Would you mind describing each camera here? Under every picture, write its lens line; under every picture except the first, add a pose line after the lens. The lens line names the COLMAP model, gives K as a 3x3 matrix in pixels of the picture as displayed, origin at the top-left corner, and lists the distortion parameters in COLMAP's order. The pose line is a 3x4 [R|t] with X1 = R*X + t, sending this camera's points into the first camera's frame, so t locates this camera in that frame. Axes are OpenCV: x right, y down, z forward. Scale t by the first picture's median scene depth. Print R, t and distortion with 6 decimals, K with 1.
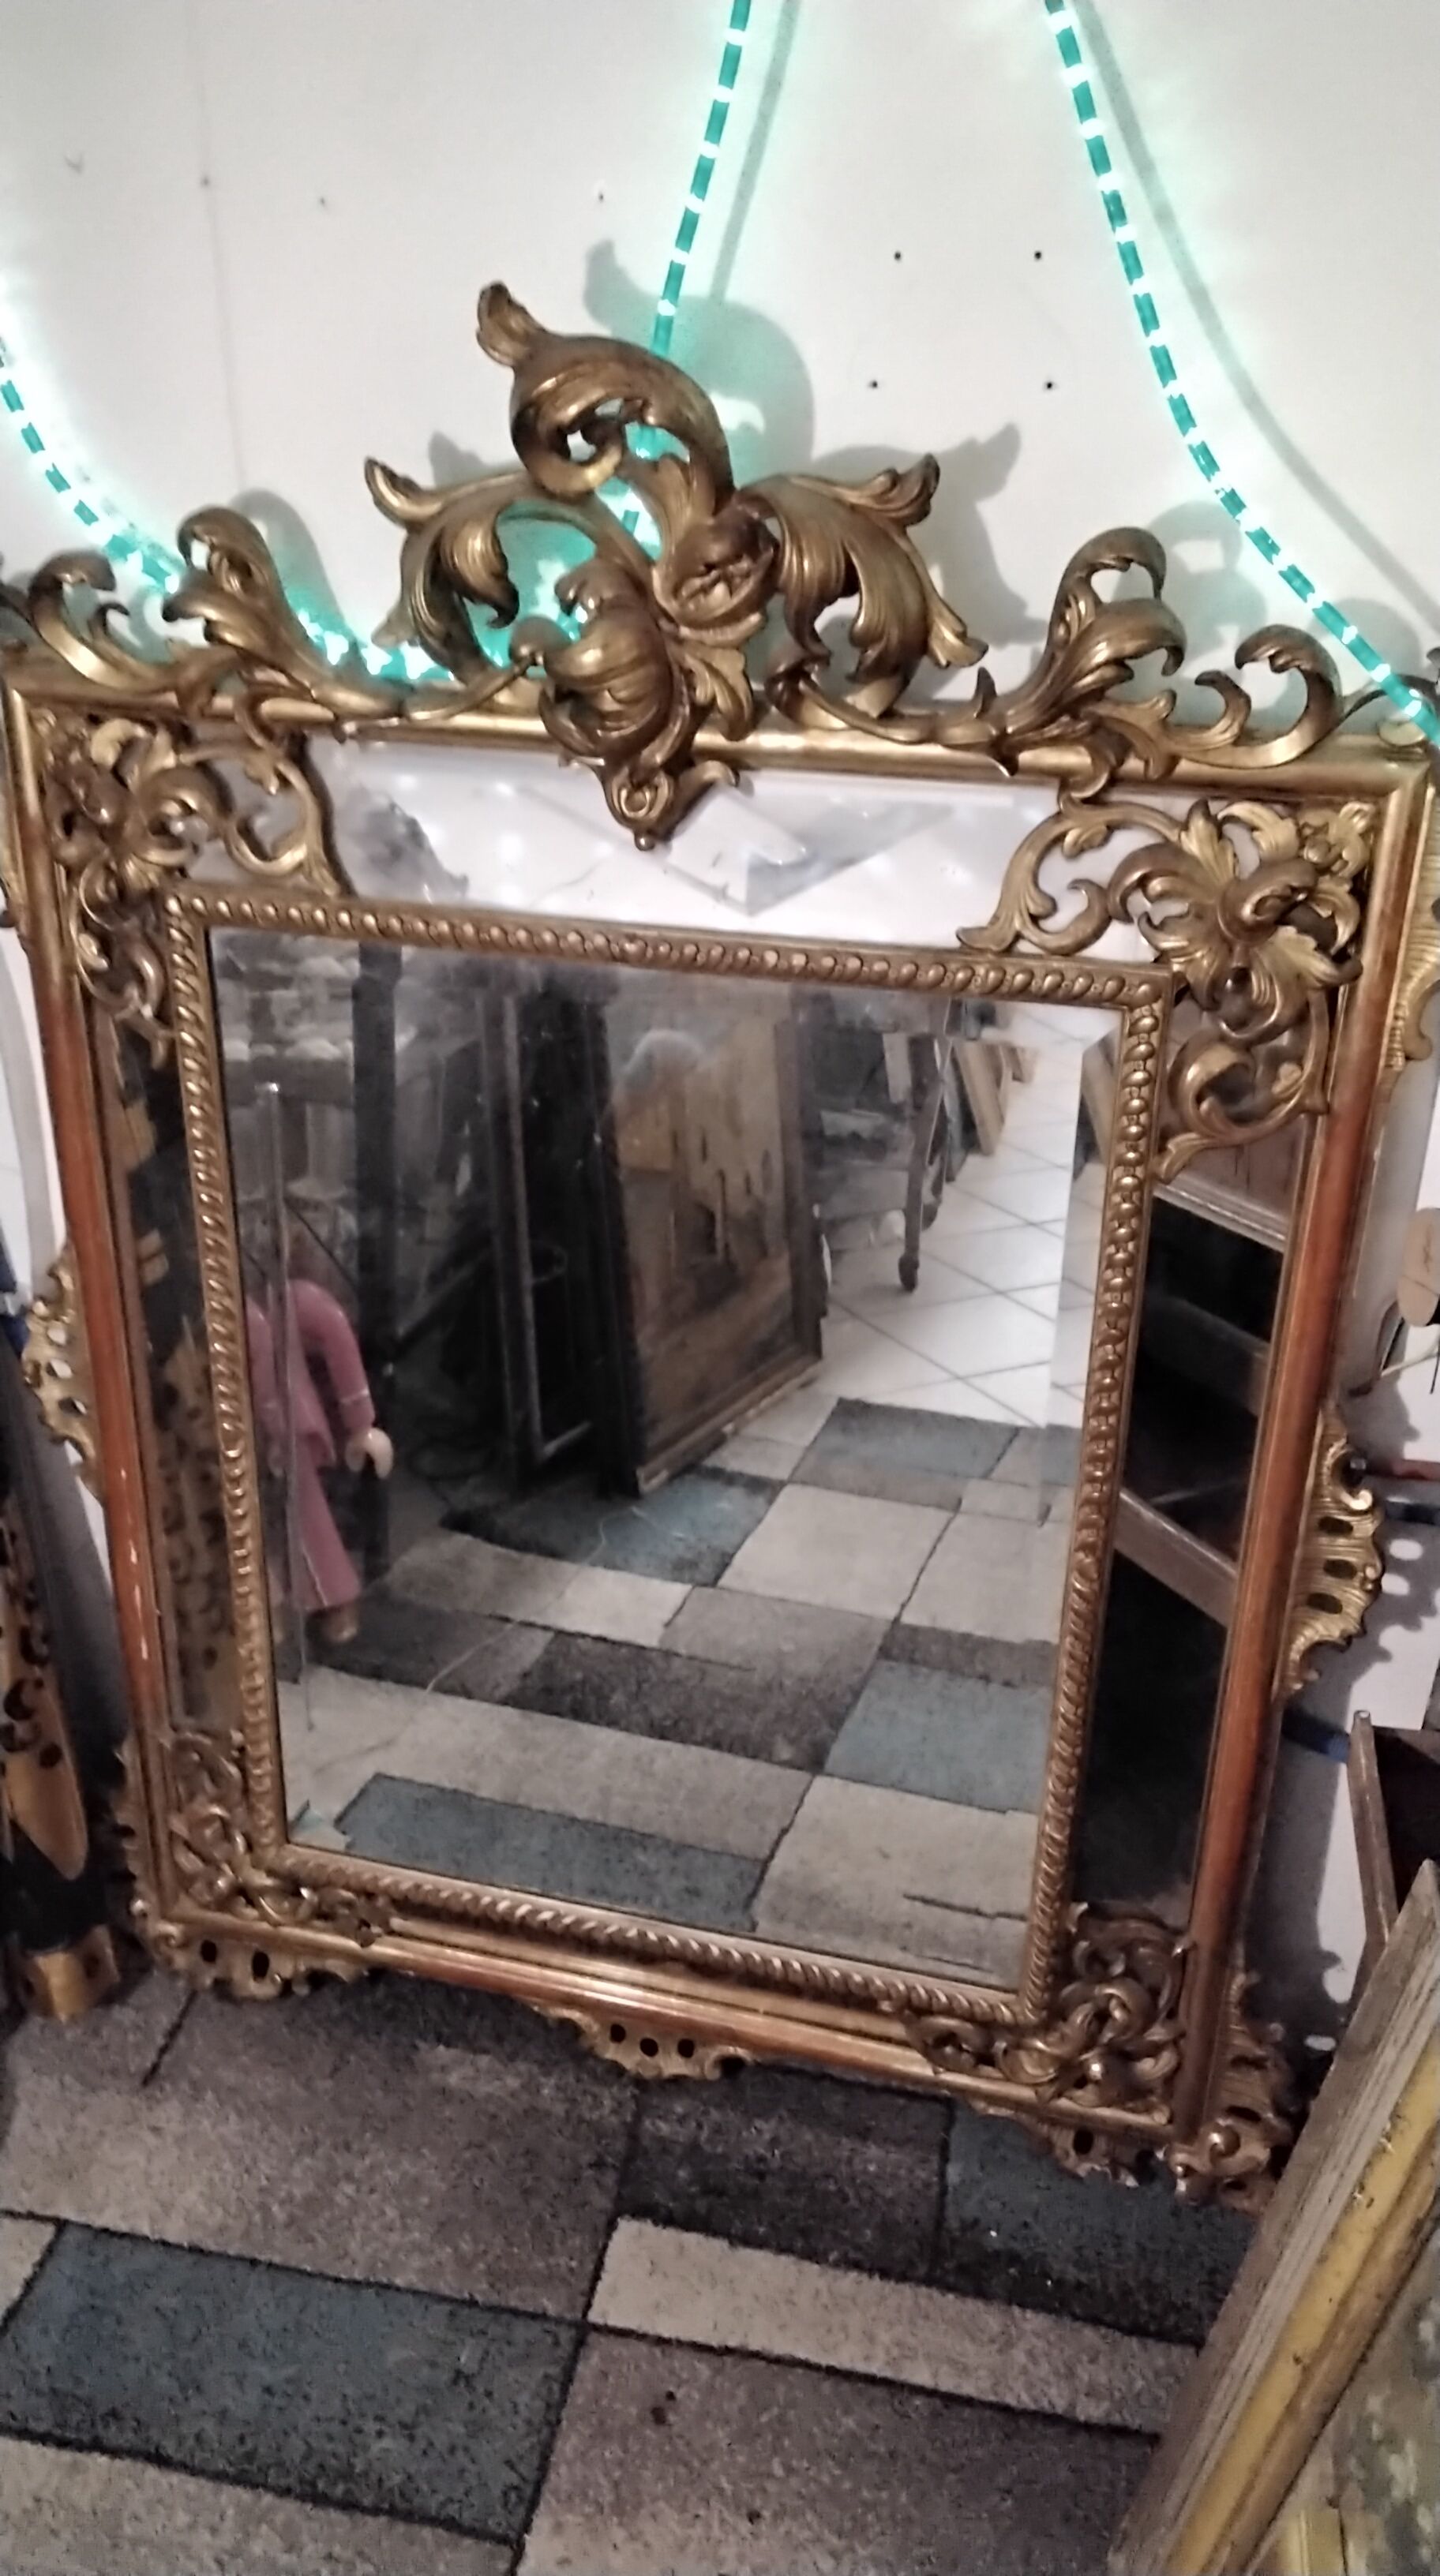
lens RADIAL K [[1973.3, 0, 699.4], [0, 1973.3, 1293.5], [0, 0, 1]] dist [0.111948, -0.259340]
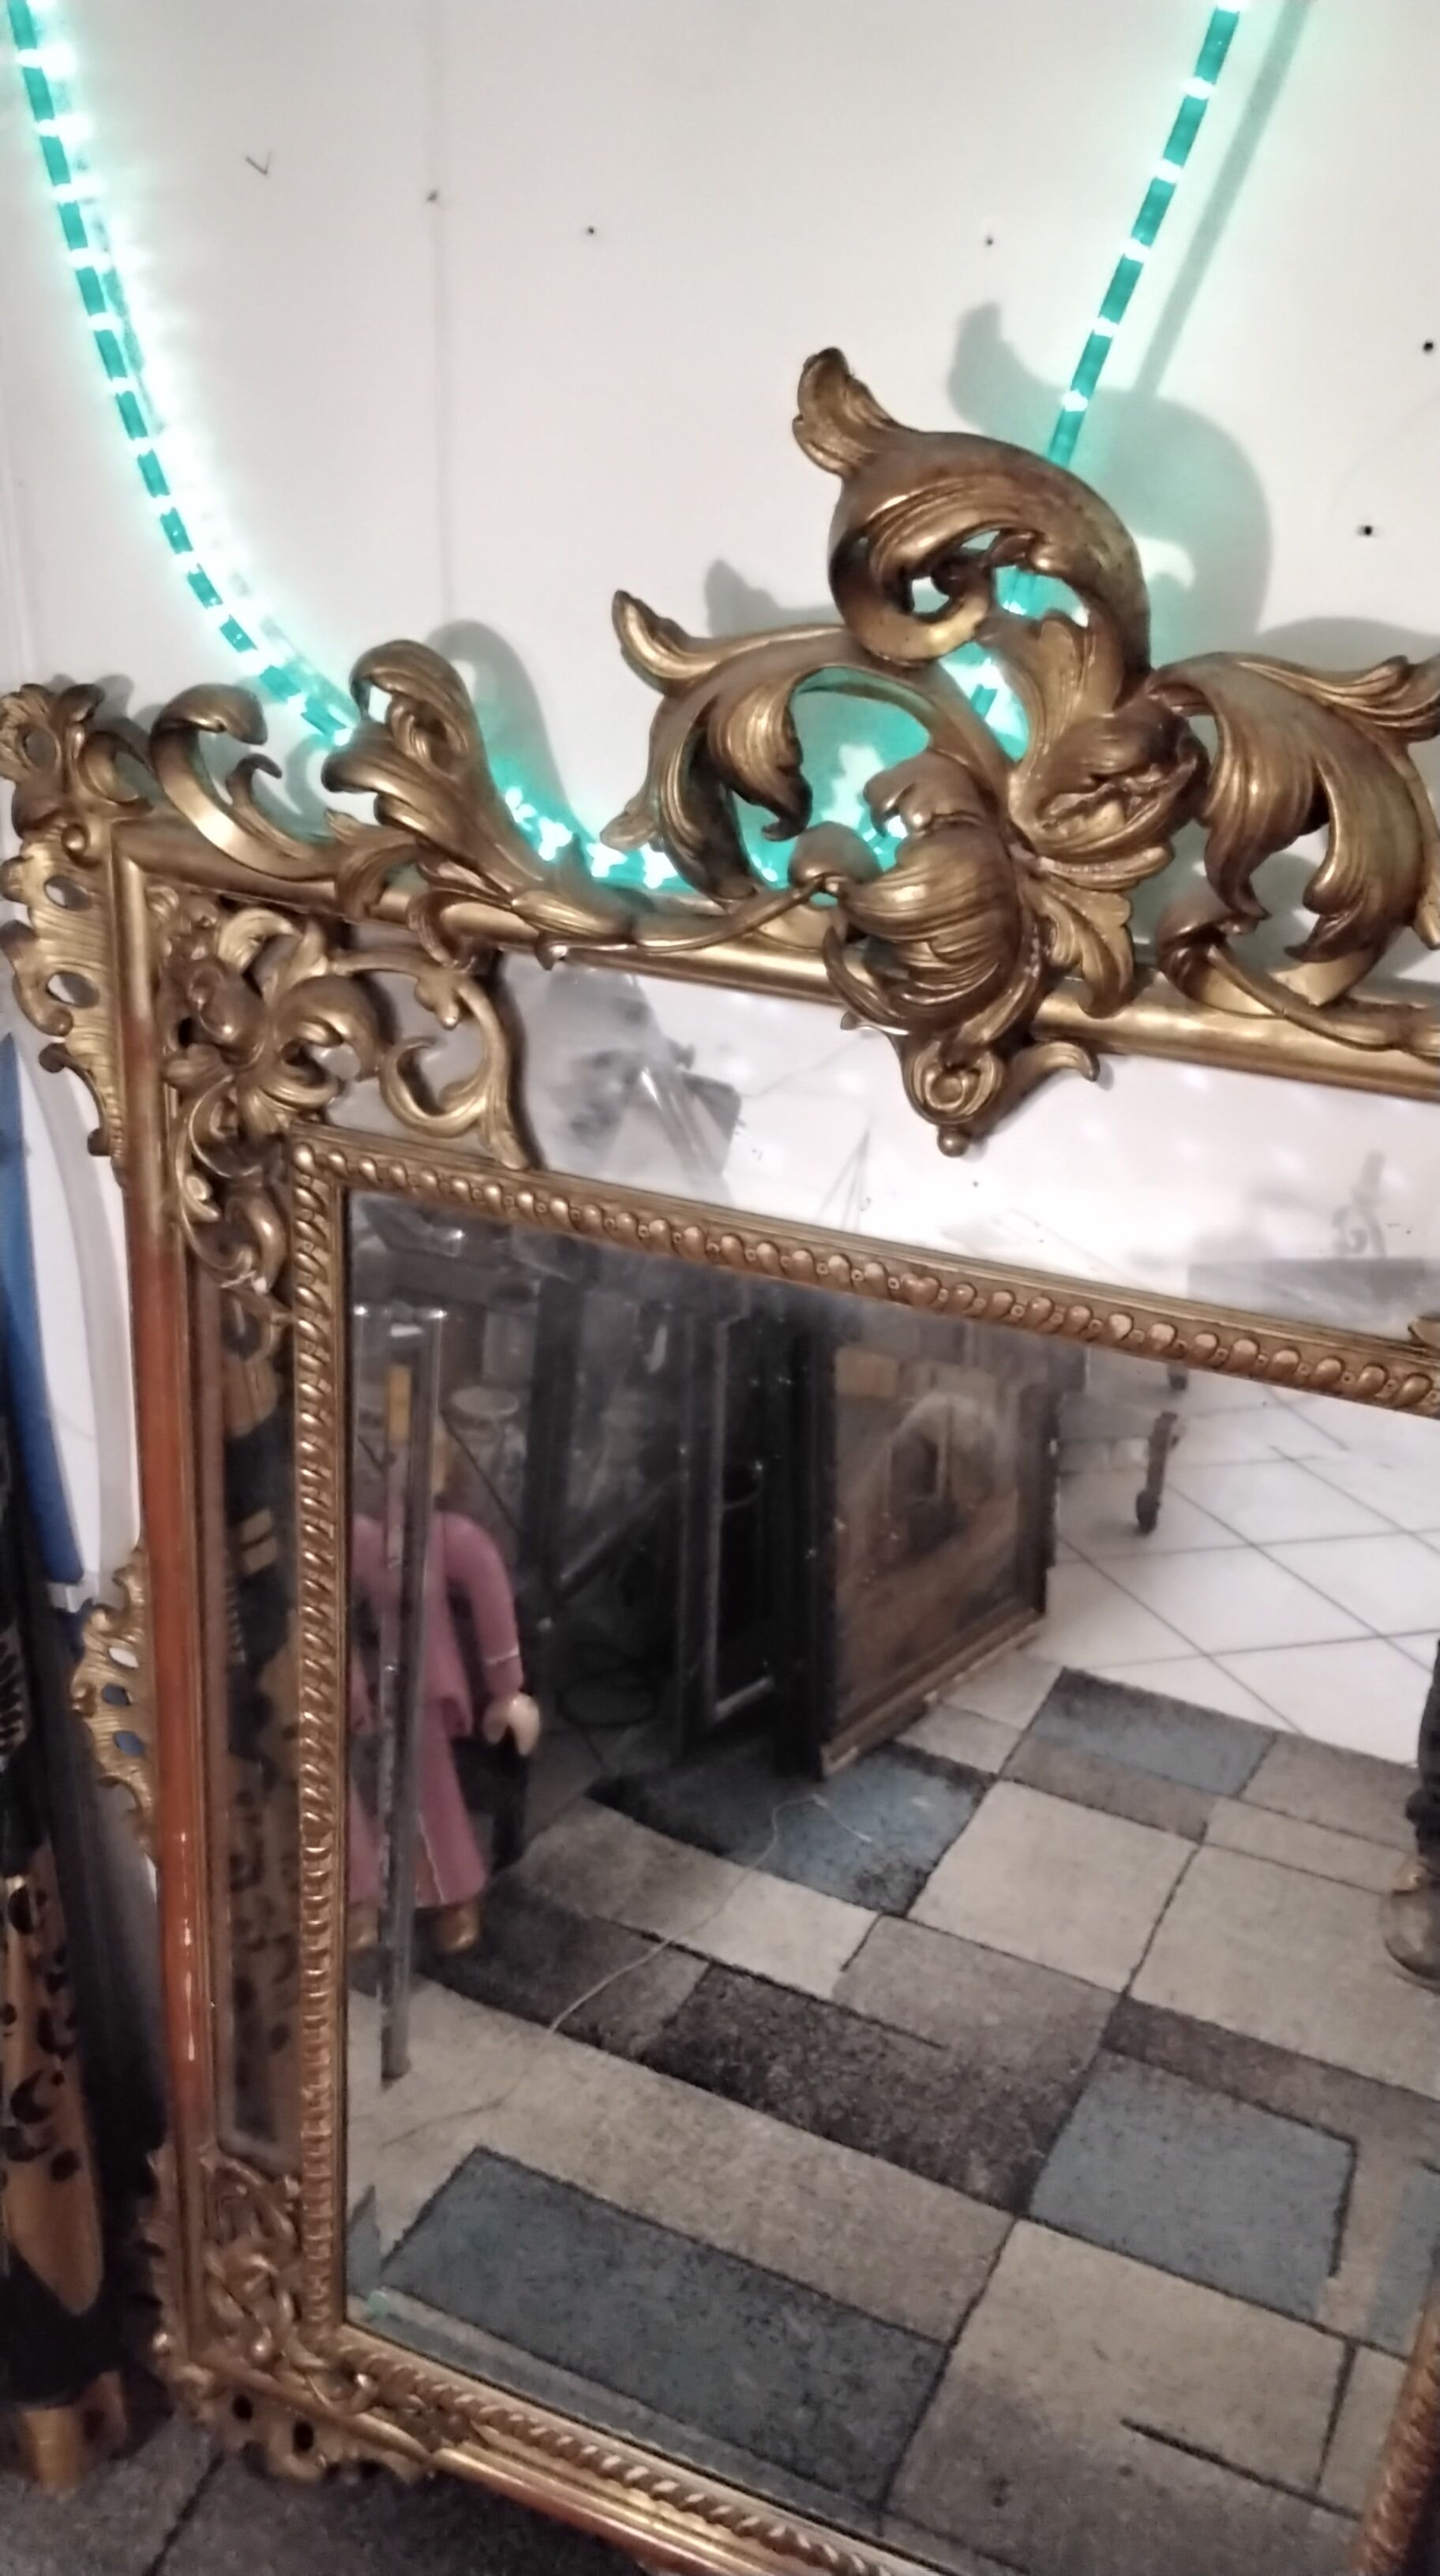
lens RADIAL K [[1959.5, 0, 713.5], [0, 1959.5, 1292.4], [0, 0, 1]] dist [0.112134, -0.245654]
pose [[0.991647, 0.093377, -0.088983, -0.040769], [-0.097564, 0.994259, -0.043923, -0.123783], [0.084370, 0.052238, 0.995064, 0.273957]]
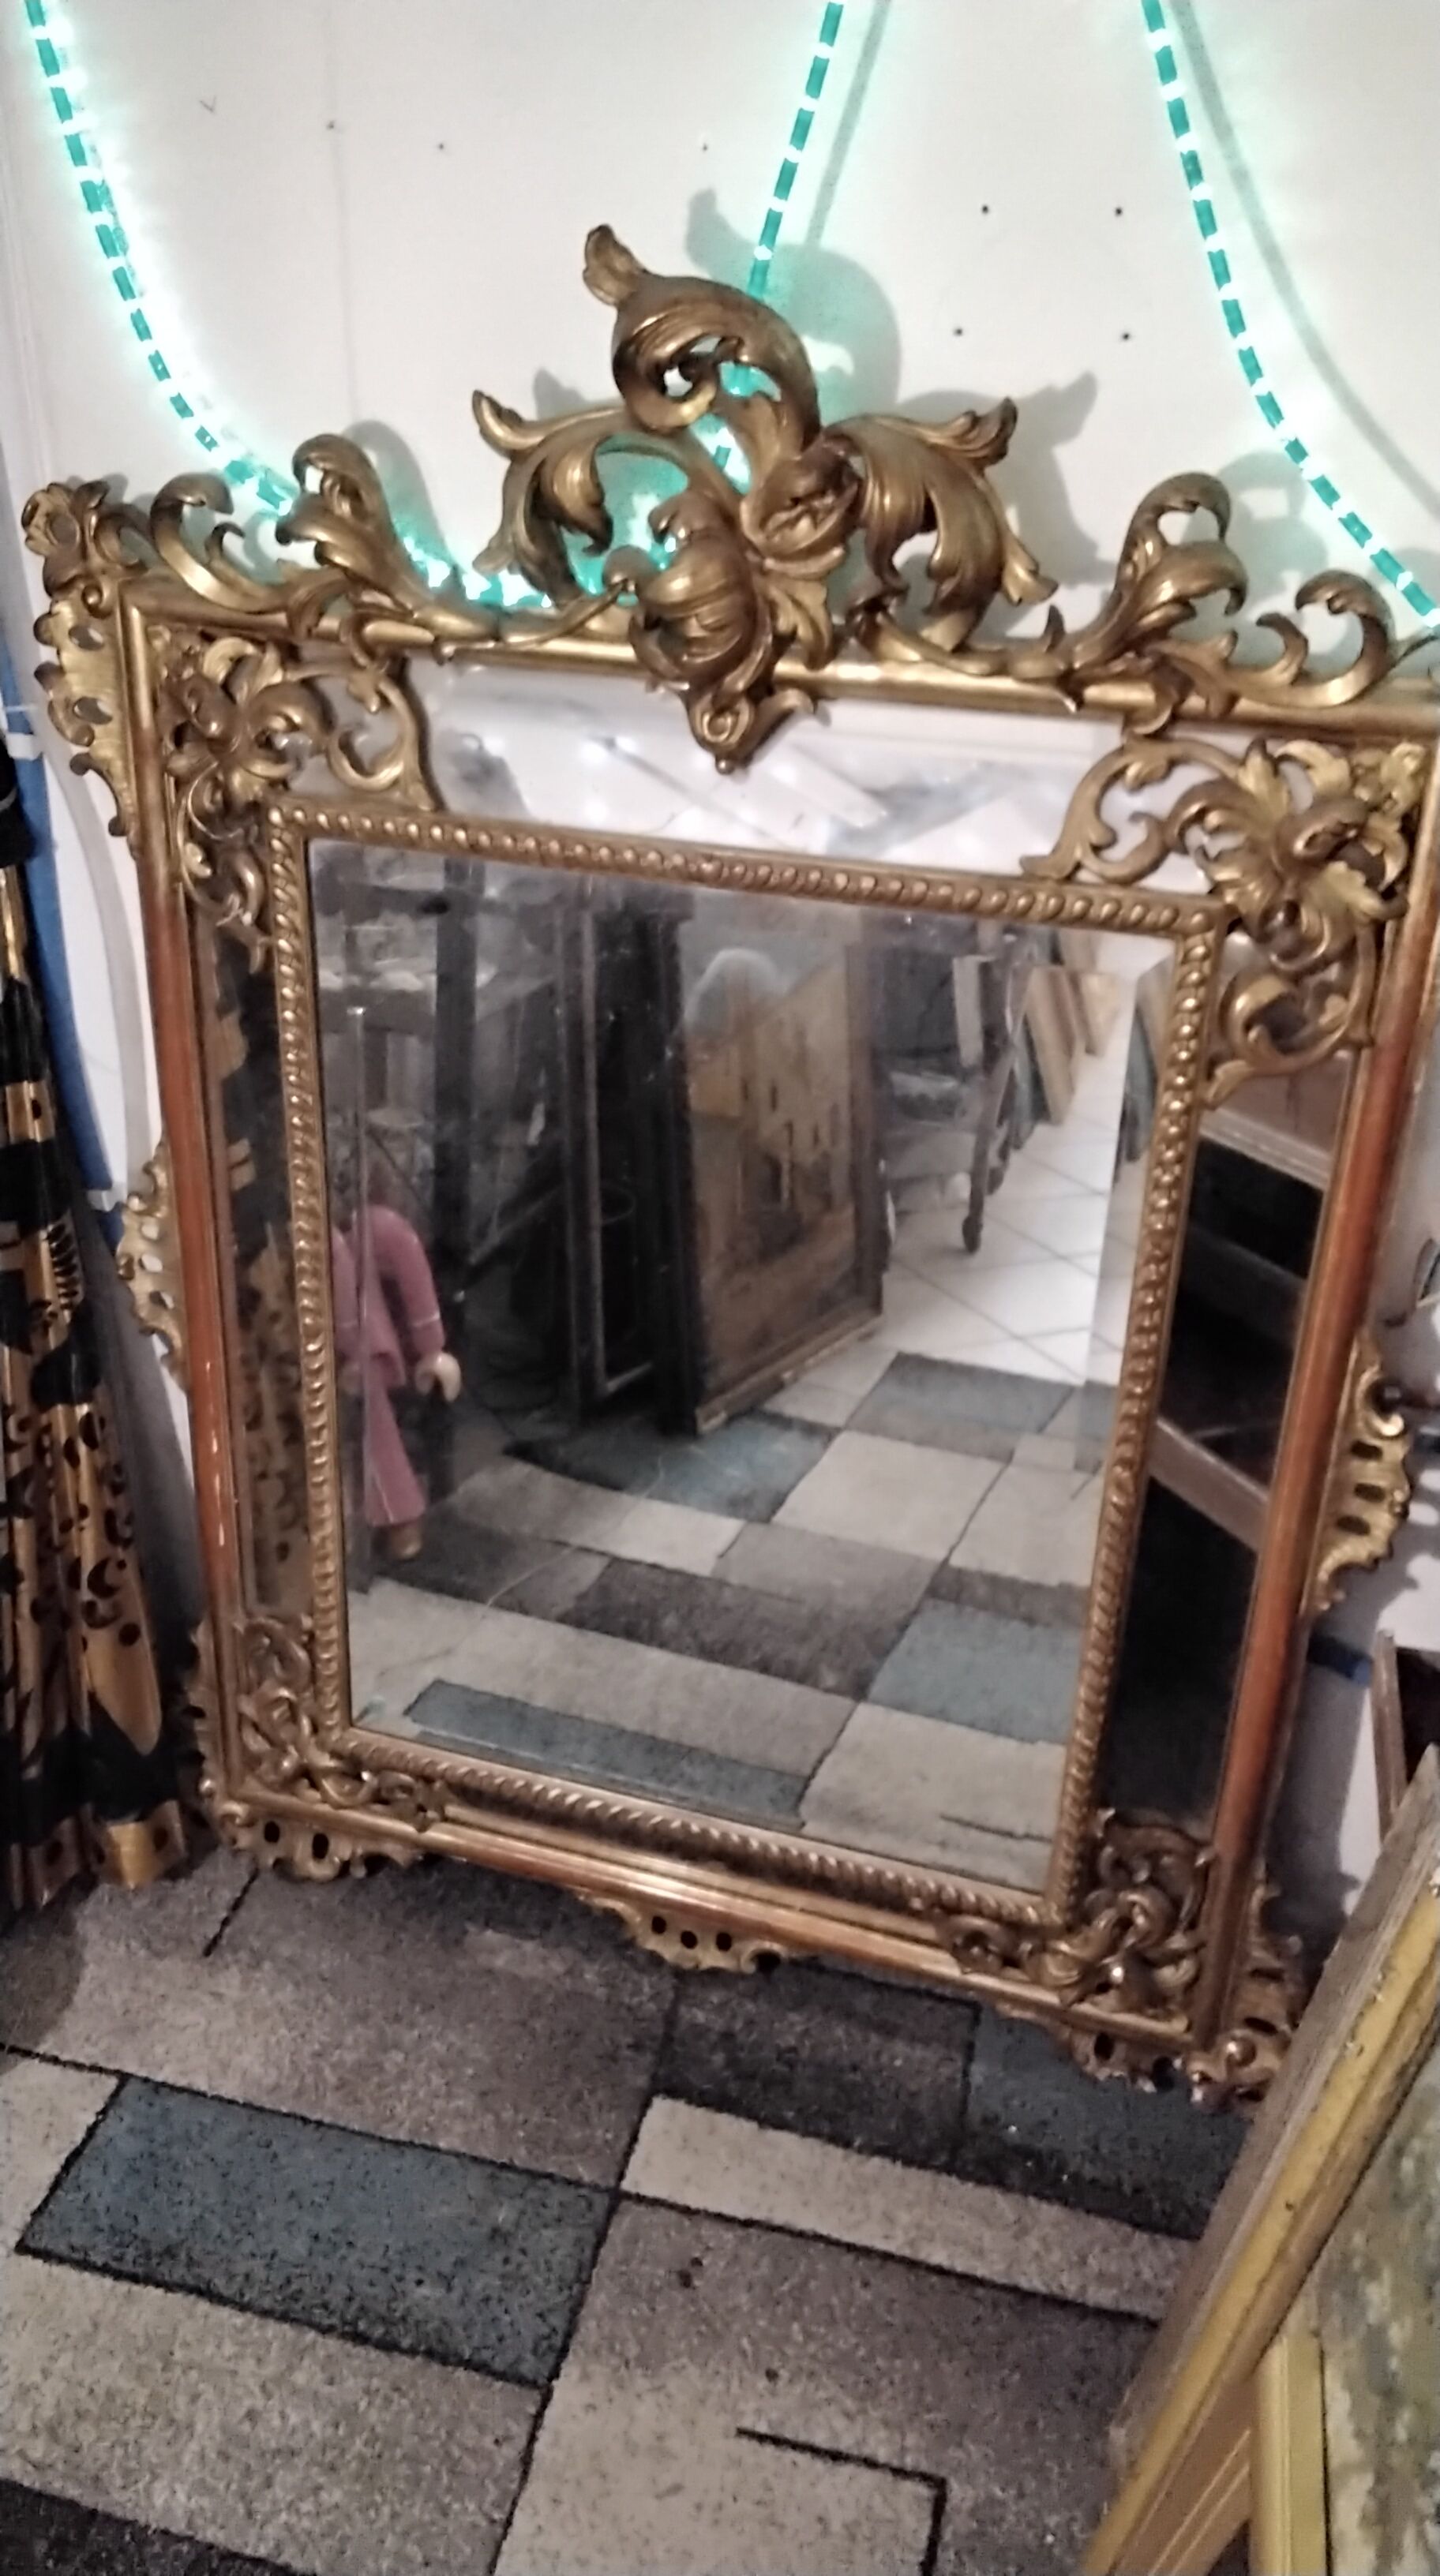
lens RADIAL K [[2000.6, 0, 707.0], [0, 2000.6, 1297.4], [0, 0, 1]] dist [0.104166, -0.239943]
pose [[0.998836, 0.036872, -0.031085, 0.005897], [-0.036470, 0.999245, 0.013390, 0.035455], [0.031556, -0.012241, 0.999427, -0.059725]]
